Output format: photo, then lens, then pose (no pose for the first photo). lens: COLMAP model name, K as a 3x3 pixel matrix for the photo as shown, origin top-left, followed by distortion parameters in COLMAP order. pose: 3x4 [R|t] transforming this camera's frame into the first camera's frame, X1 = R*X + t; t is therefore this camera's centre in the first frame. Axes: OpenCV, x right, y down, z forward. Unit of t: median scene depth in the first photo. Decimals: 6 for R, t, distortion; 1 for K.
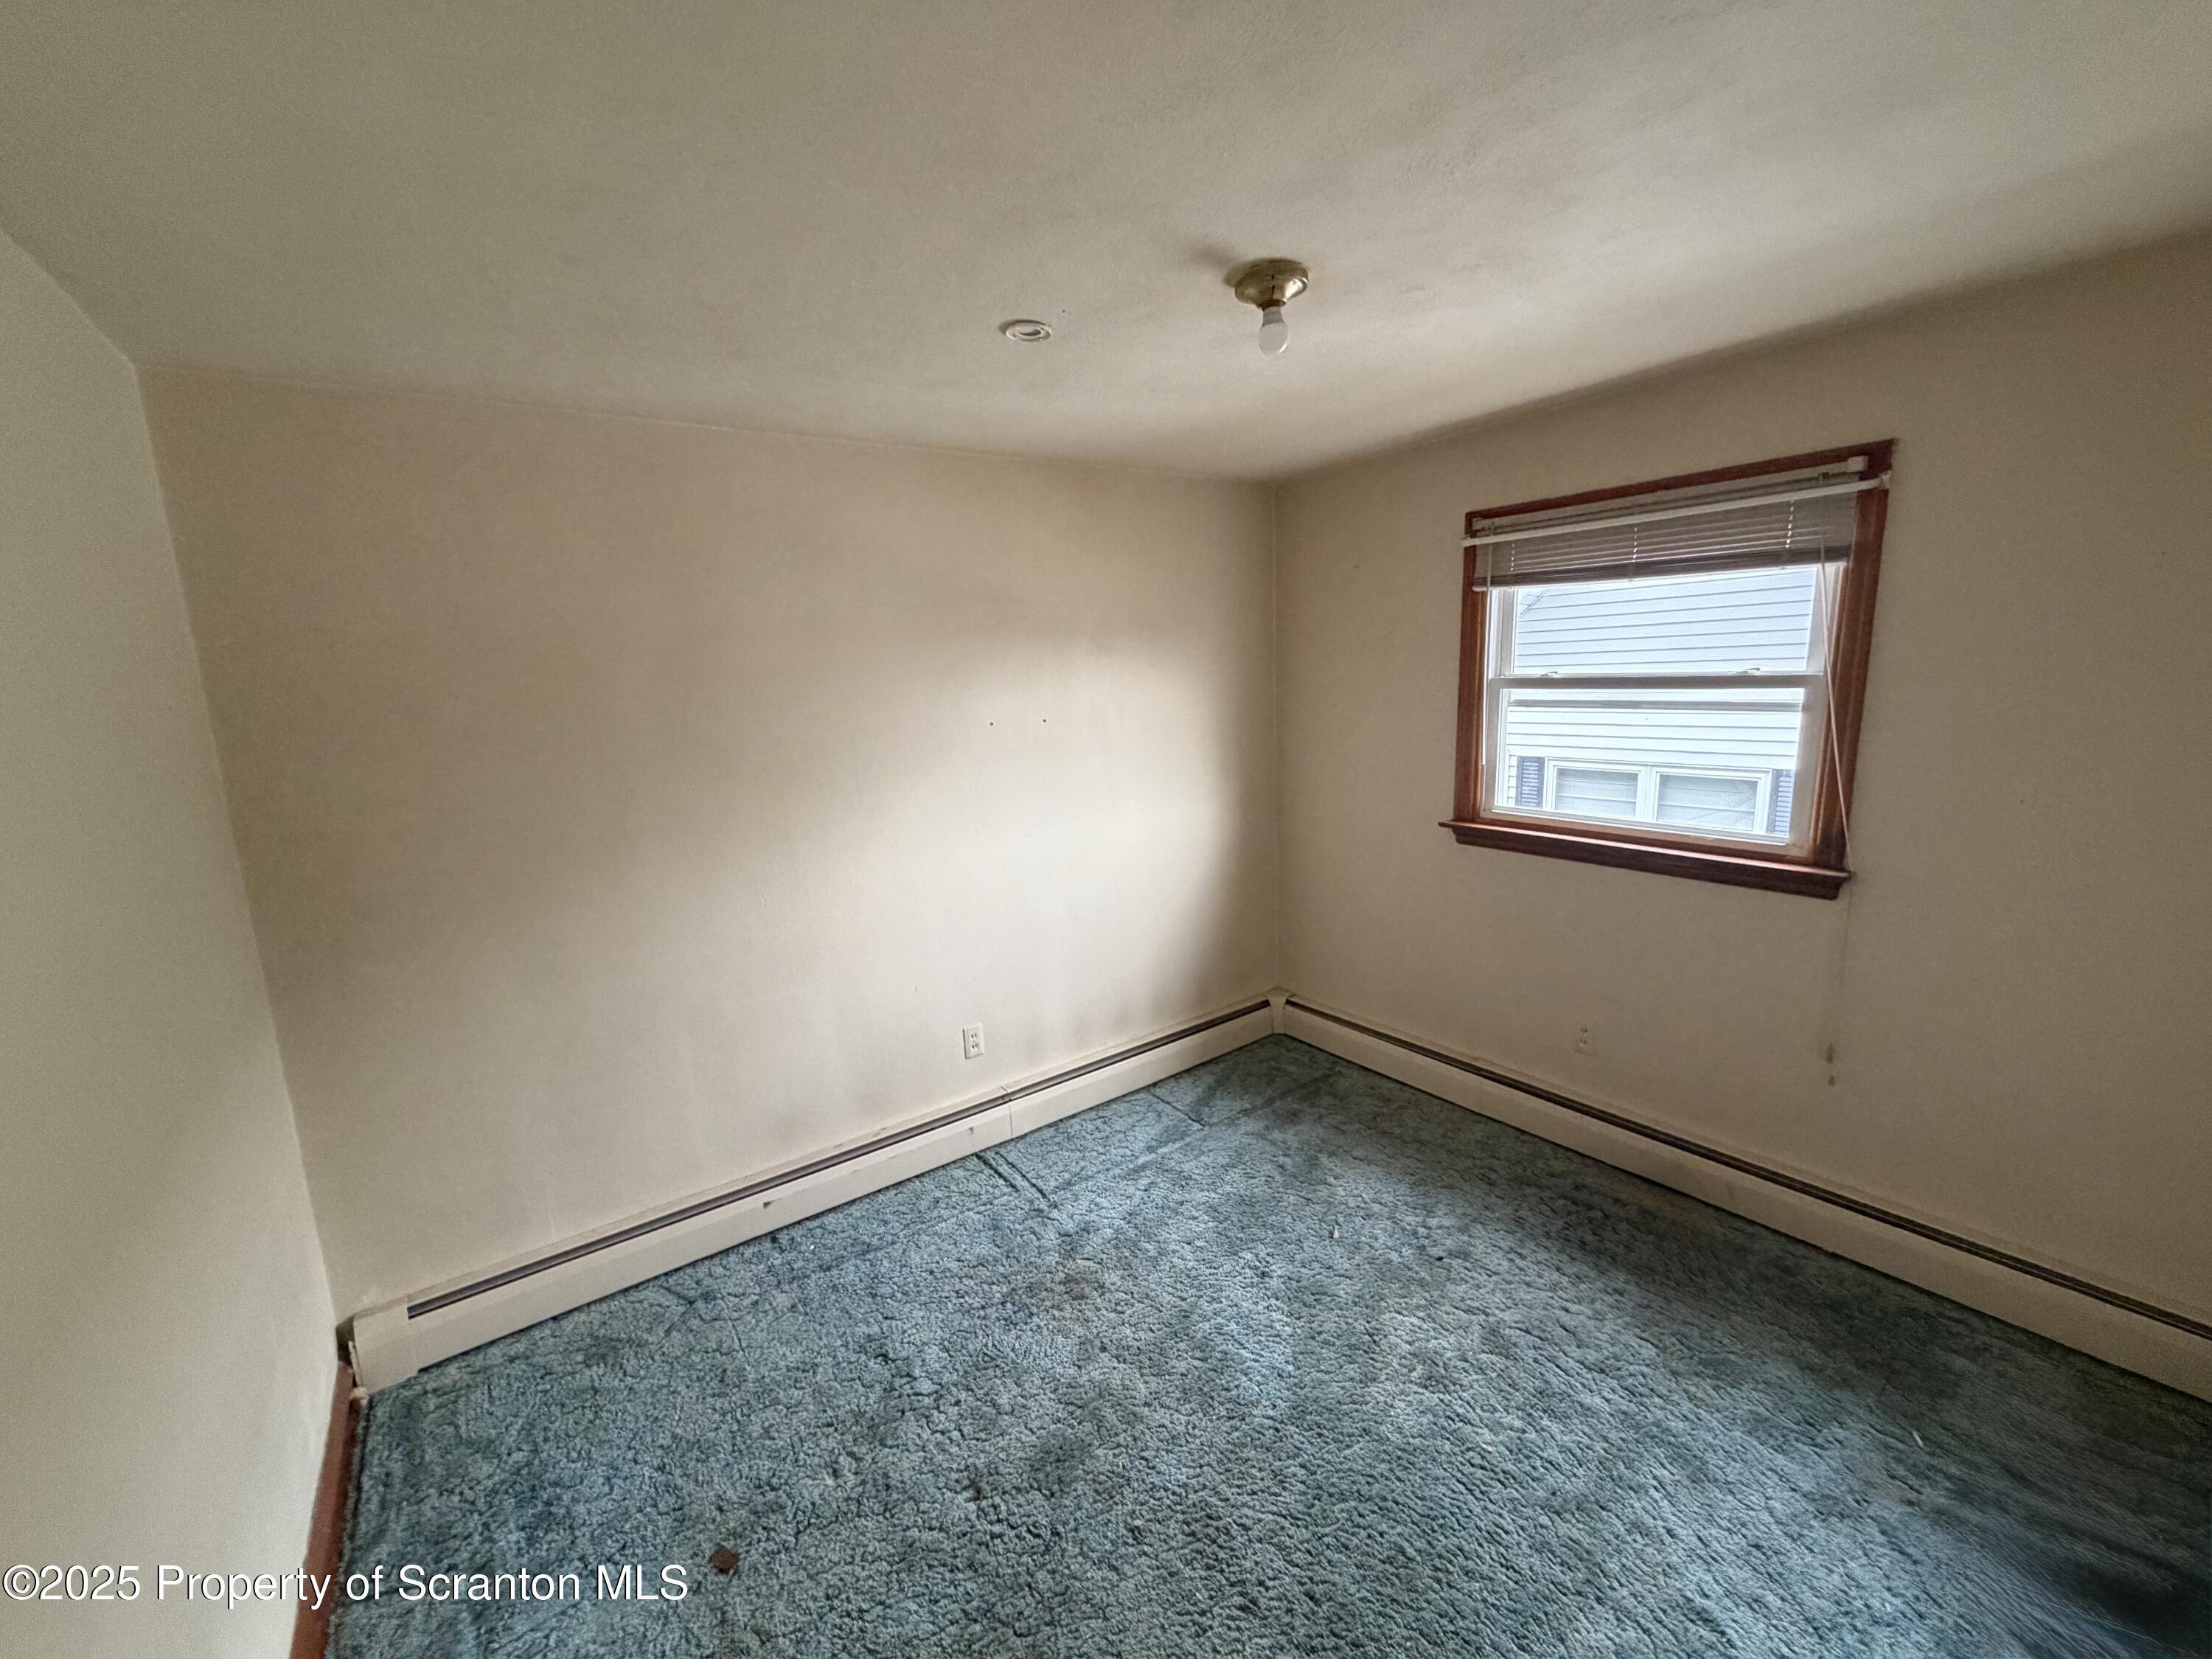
lens RADIAL K [[891.4, 0, 1096.1], [0, 891.4, 833.3], [0, 0, 1]] dist [0.000773, 0.000182]
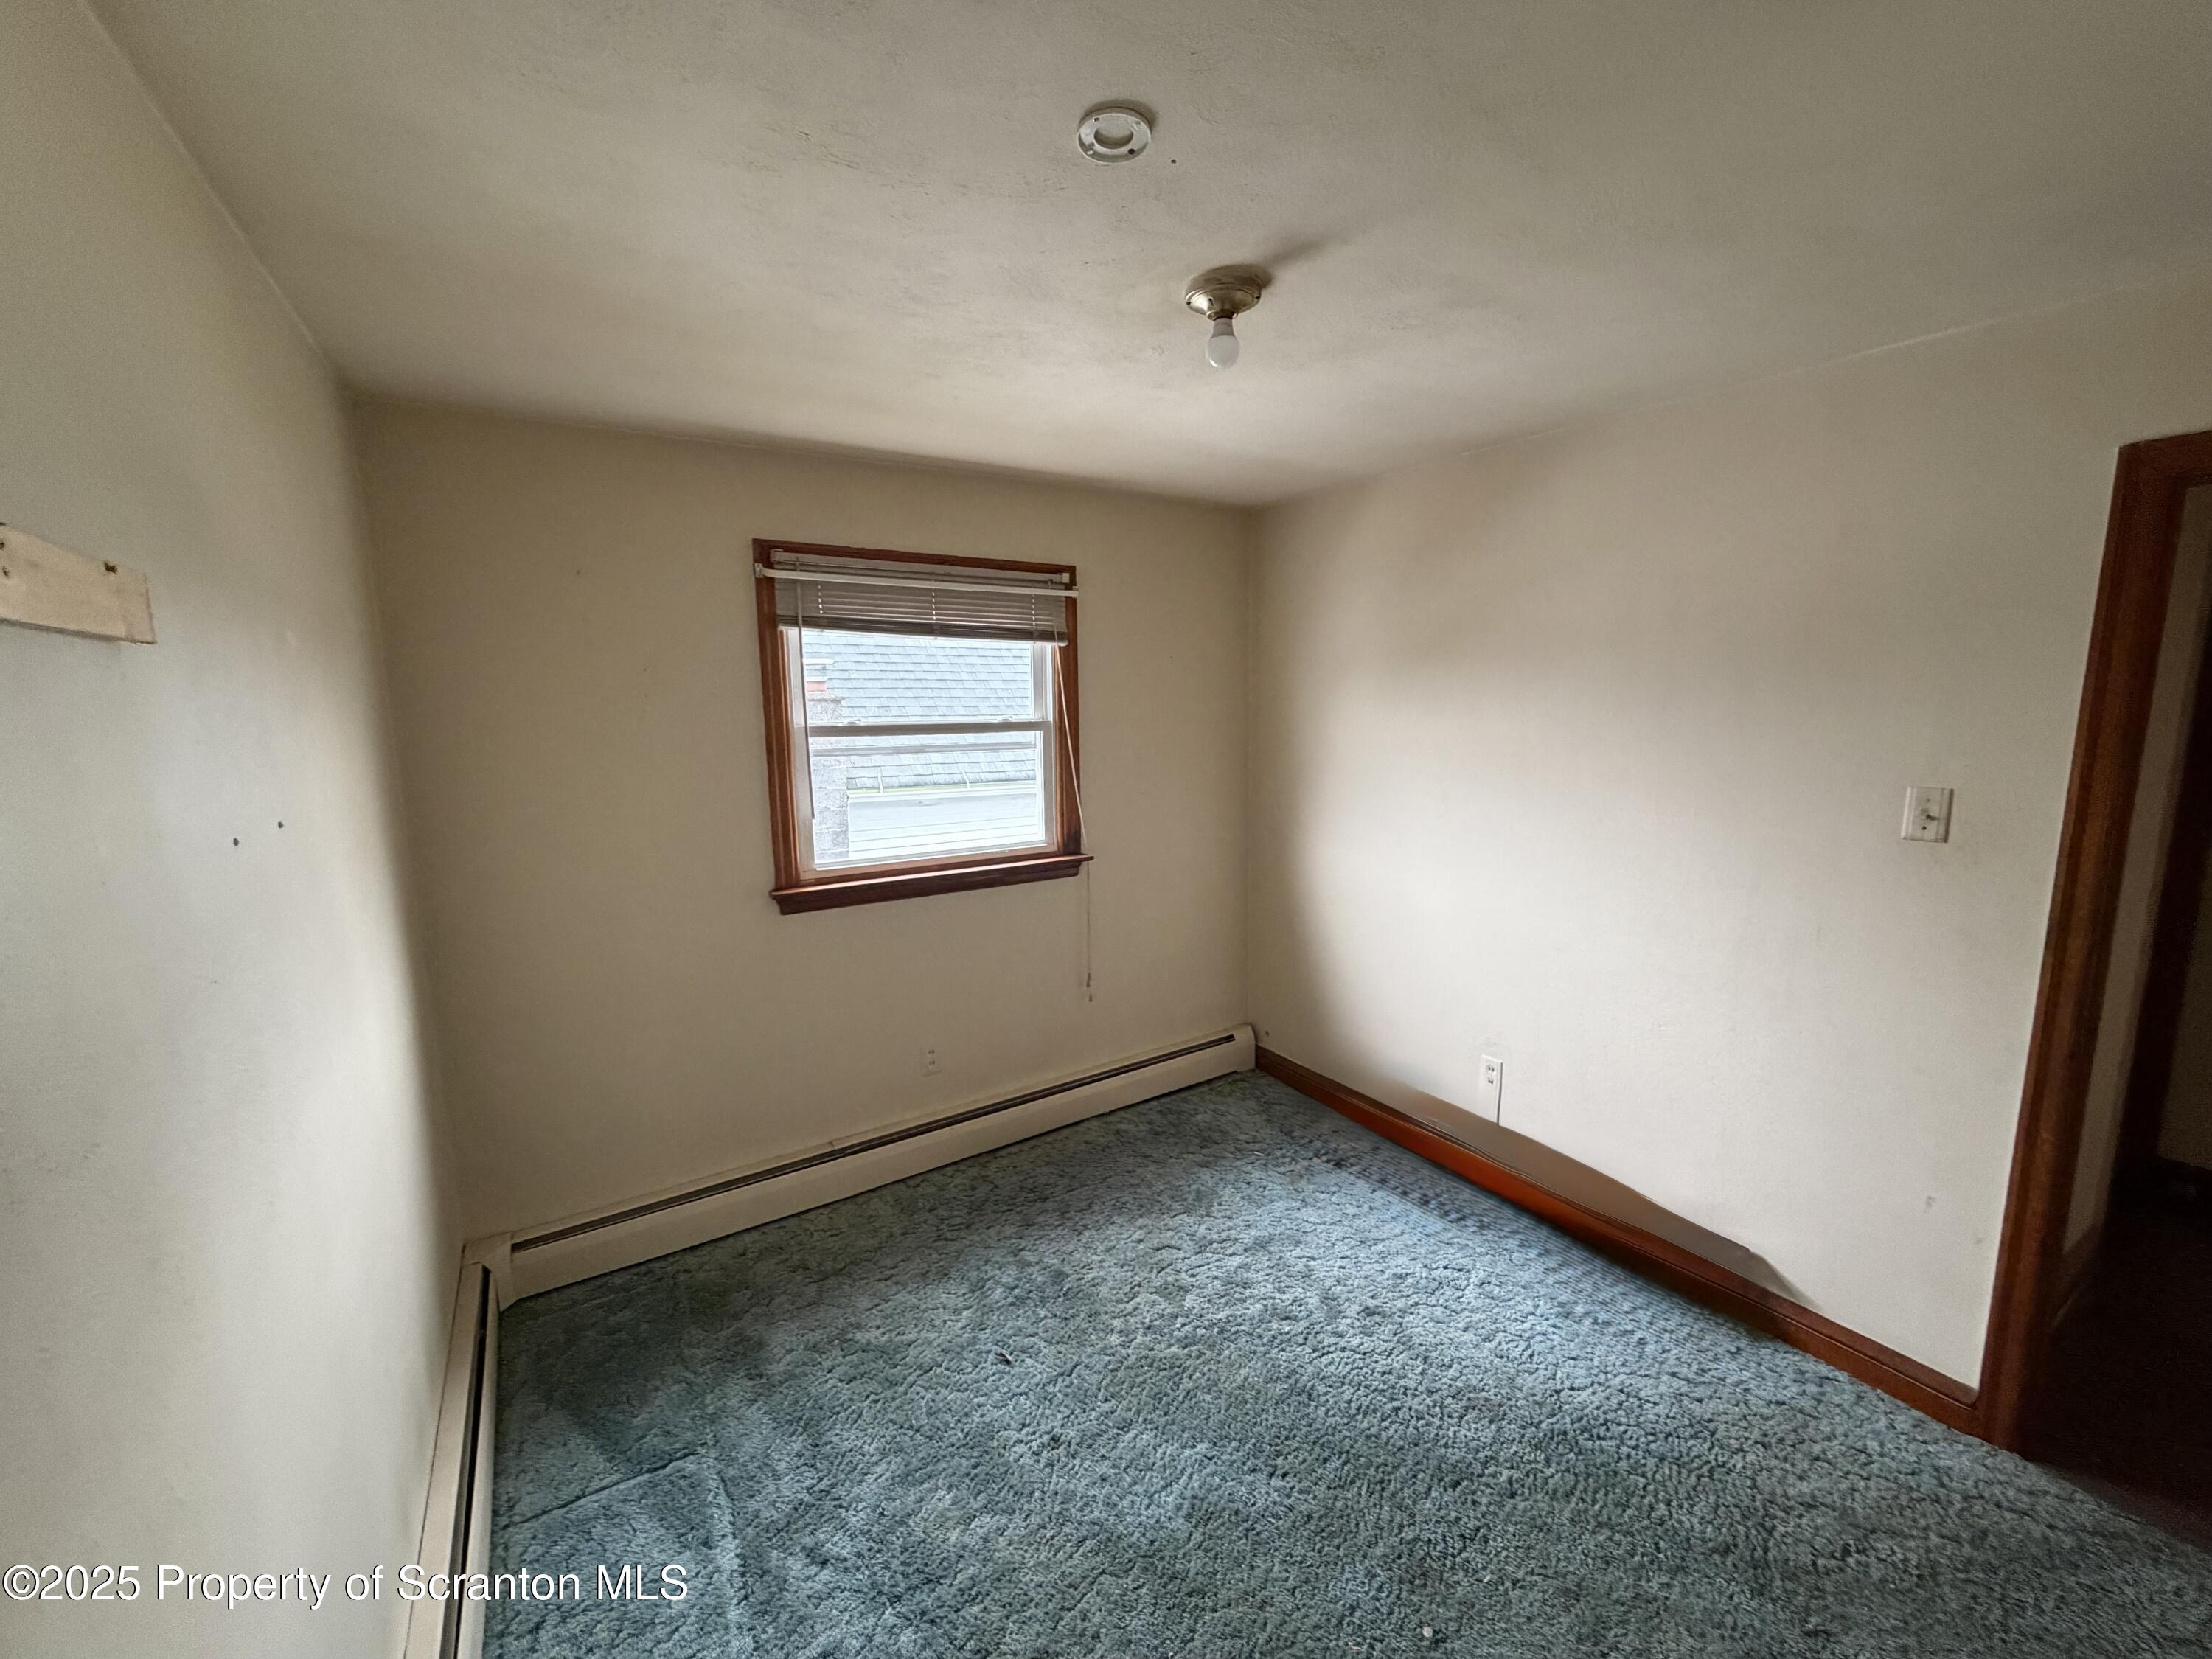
lens RADIAL K [[891.4, 0, 1096.1], [0, 891.4, 833.3], [0, 0, 1]] dist [0.000773, 0.000182]
pose [[0.049055, -0.109864, 0.992735, -0.474302], [0.193643, 0.976119, 0.098456, -0.102183], [-0.979845, 0.187407, 0.069158, 0.683371]]
